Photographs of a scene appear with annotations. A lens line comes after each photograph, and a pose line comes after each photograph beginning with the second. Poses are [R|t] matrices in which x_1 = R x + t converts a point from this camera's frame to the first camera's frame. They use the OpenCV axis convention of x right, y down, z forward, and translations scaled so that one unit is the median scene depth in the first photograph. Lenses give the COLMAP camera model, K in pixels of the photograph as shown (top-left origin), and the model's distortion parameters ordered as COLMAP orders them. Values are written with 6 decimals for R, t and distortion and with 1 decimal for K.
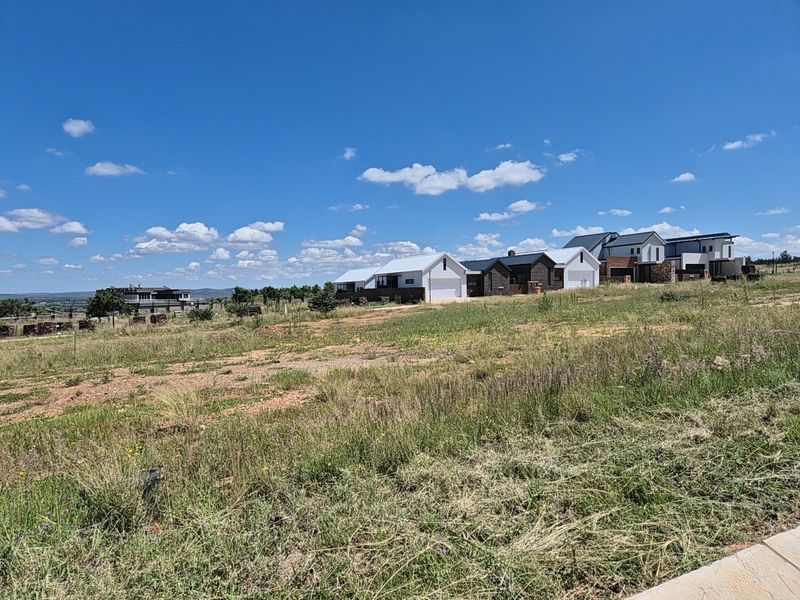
lens RADIAL K [[537.5, 0, 400.0], [0, 537.5, 300.0], [0, 0, 1]] dist [0.058922, -0.001563]
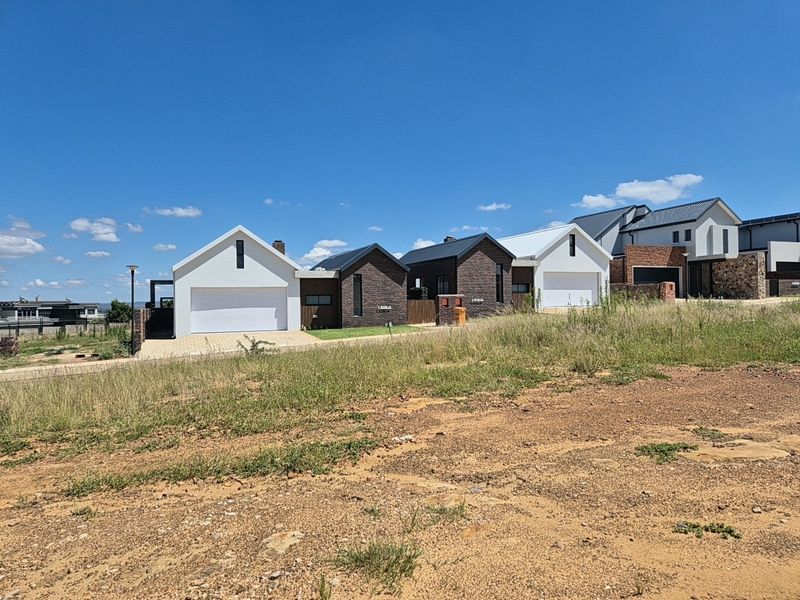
lens RADIAL K [[556.5, 0, 411.0], [0, 556.5, 299.5], [0, 0, 1]] dist [0.033075, -0.001252]
pose [[0.999739, 0.000927, -0.022820, 0.193330], [-0.001440, 0.999747, -0.022464, -0.017555], [0.022793, 0.022491, 0.999487, 0.476752]]
